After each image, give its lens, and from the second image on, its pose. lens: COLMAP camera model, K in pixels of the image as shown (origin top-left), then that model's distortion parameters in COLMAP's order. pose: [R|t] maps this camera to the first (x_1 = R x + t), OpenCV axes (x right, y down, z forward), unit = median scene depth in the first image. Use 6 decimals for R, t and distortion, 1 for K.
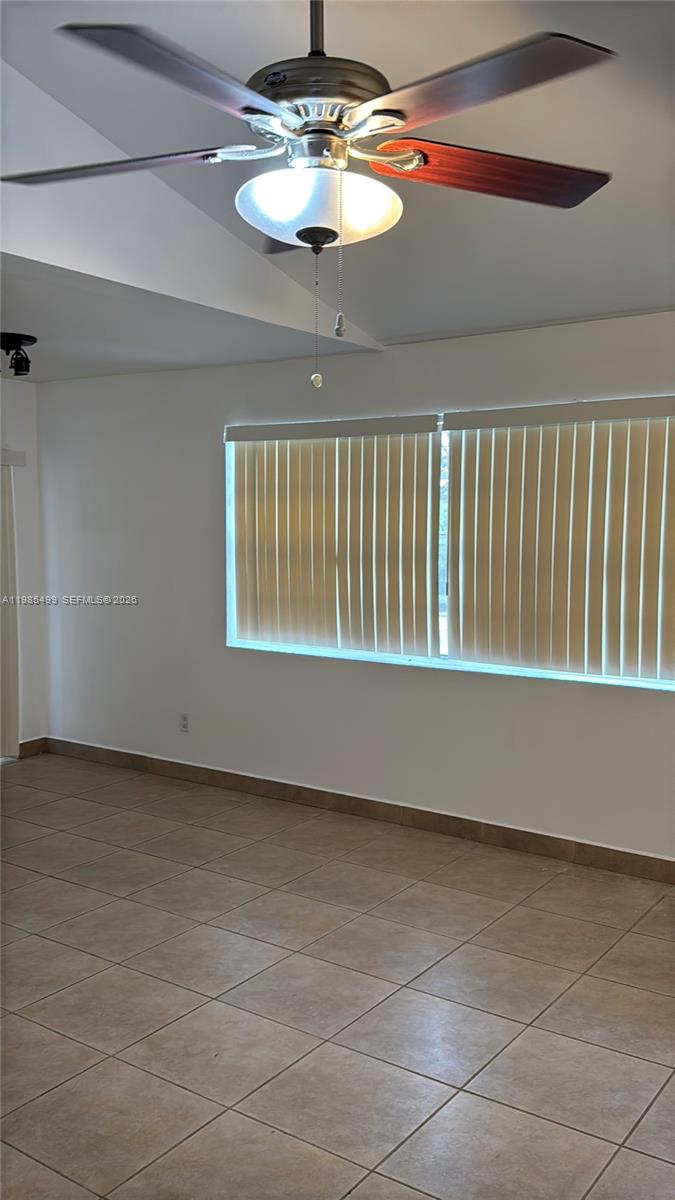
lens RADIAL K [[1029.5, 0, 314.4], [0, 1029.5, 630.6], [0, 0, 1]] dist [0.087599, -0.028089]
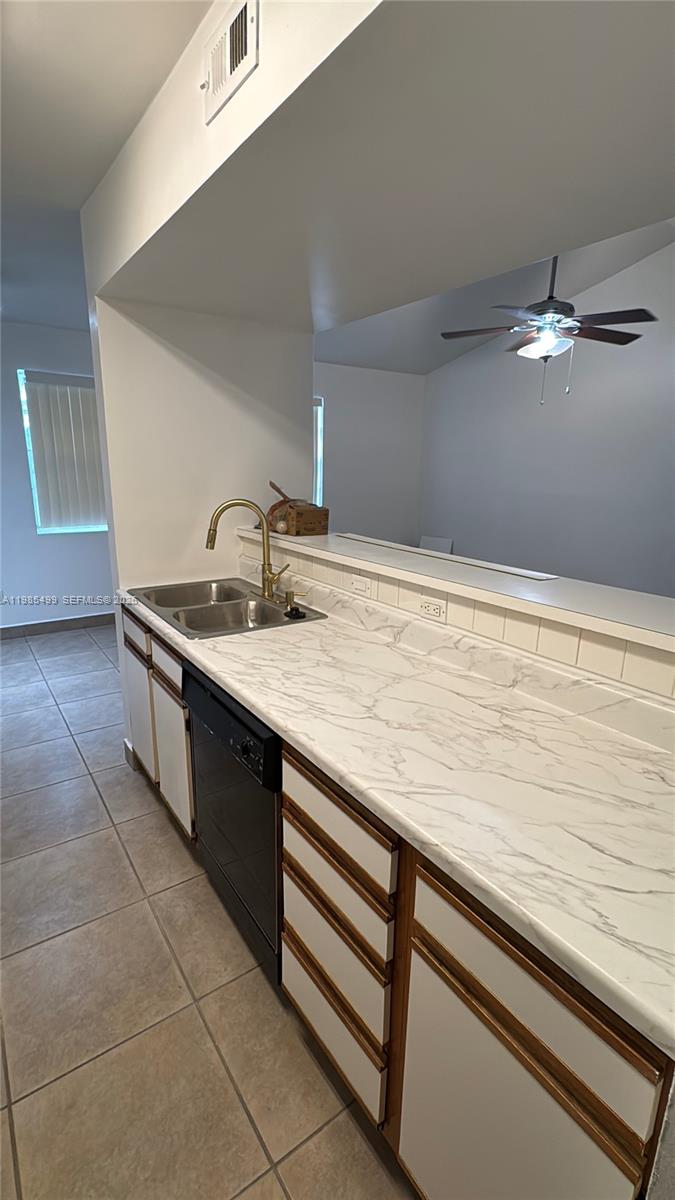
lens RADIAL K [[548.0, 0, 339.6], [0, 548.0, 602.7], [0, 0, 1]] dist [-0.002213, -0.000274]
pose [[0.319990, -0.235377, 0.917717, -0.771655], [0.083927, 0.971882, 0.220006, -0.027192], [-0.943696, 0.006621, 0.330746, 0.425786]]
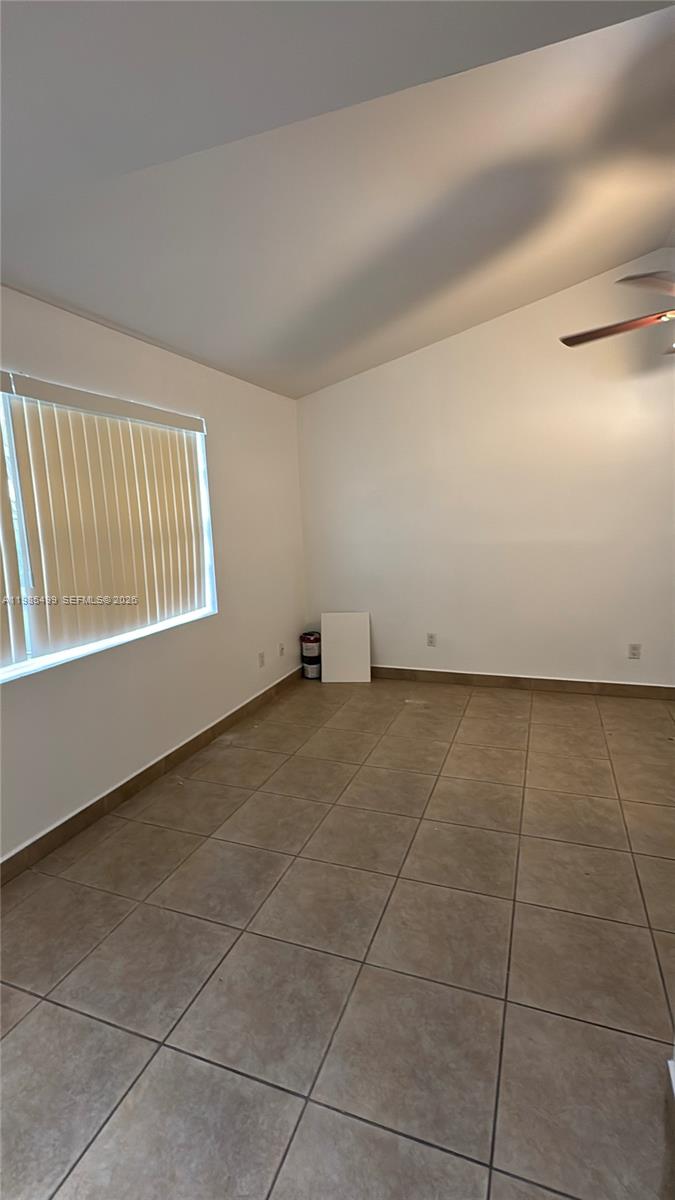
lens RADIAL K [[548.0, 0, 338.8], [0, 548.0, 601.1], [0, 0, 1]] dist [-0.002213, -0.000274]
pose [[-0.262670, -0.146669, 0.953673, -0.390445], [0.141848, 0.971771, 0.188521, -0.073651], [-0.954402, 0.184796, -0.234450, 0.863868]]
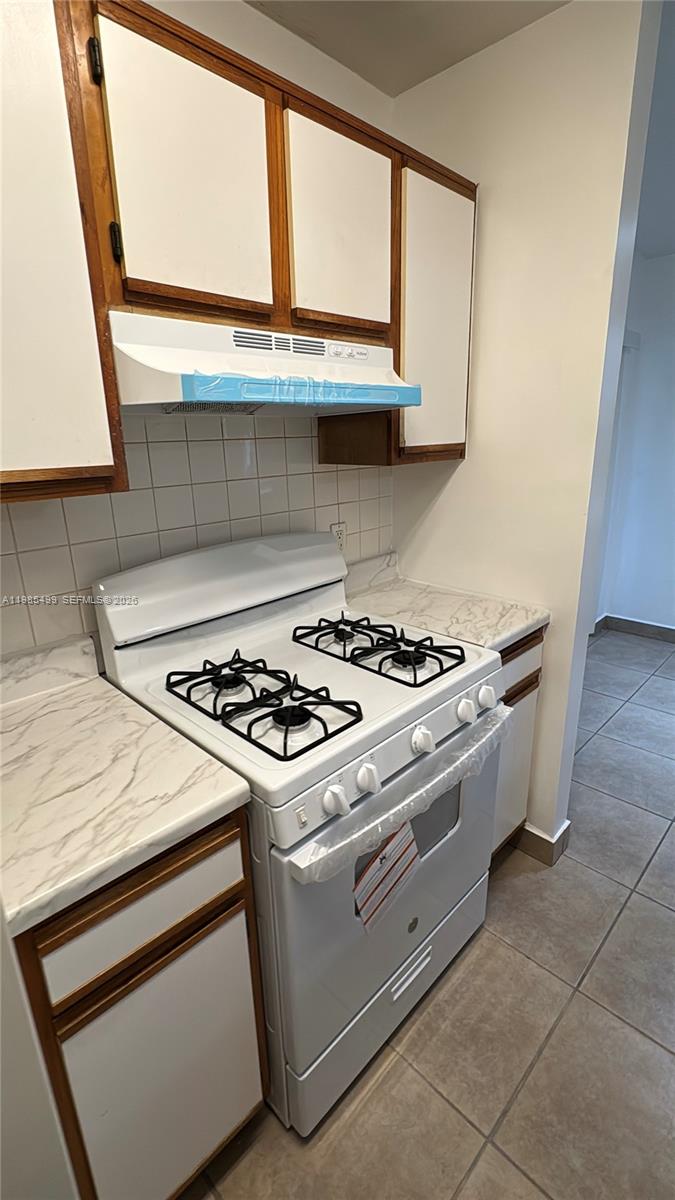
lens RADIAL K [[548.0, 0, 339.7], [0, 548.0, 600.7], [0, 0, 1]] dist [-0.002213, -0.000274]
pose [[0.988856, 0.017322, -0.147867, -0.620649], [0.010692, 0.982381, 0.186583, -0.033508], [0.148493, -0.186085, 0.971248, 0.537536]]
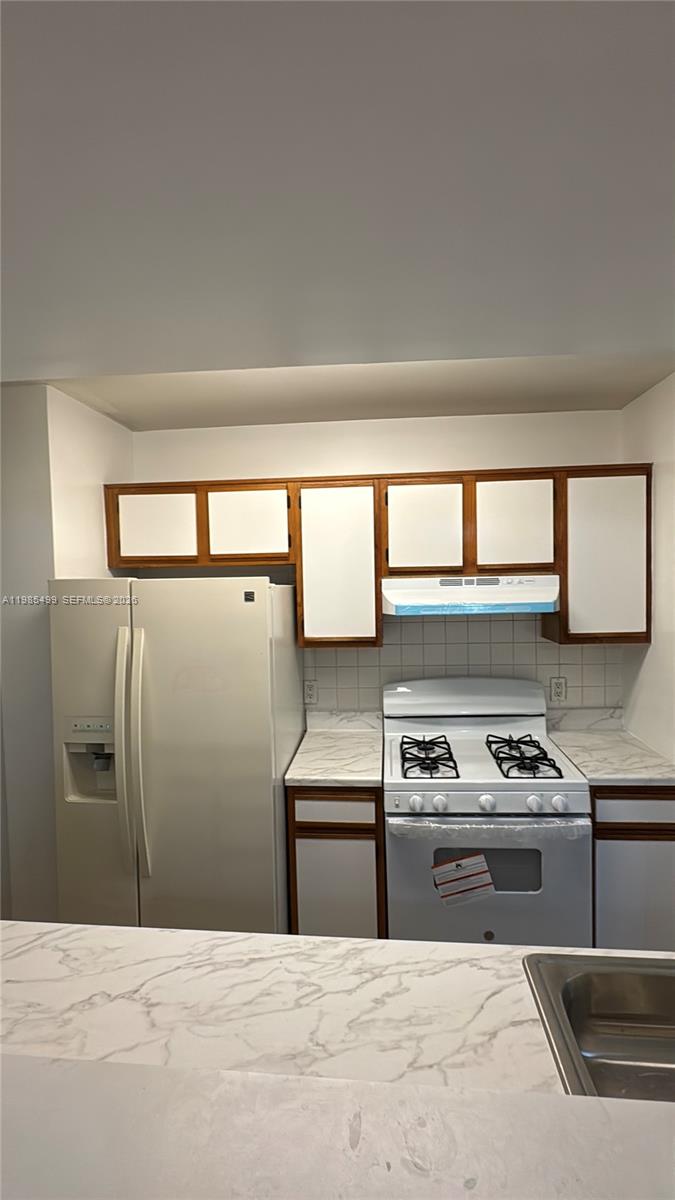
lens RADIAL K [[548.0, 0, 339.8], [0, 548.0, 601.4], [0, 0, 1]] dist [-0.002213, -0.000274]
pose [[0.515243, 0.025410, -0.856668, -0.336942], [-0.069576, 0.997501, -0.012259, -0.067738], [0.854216, 0.065920, 0.515723, 0.446403]]
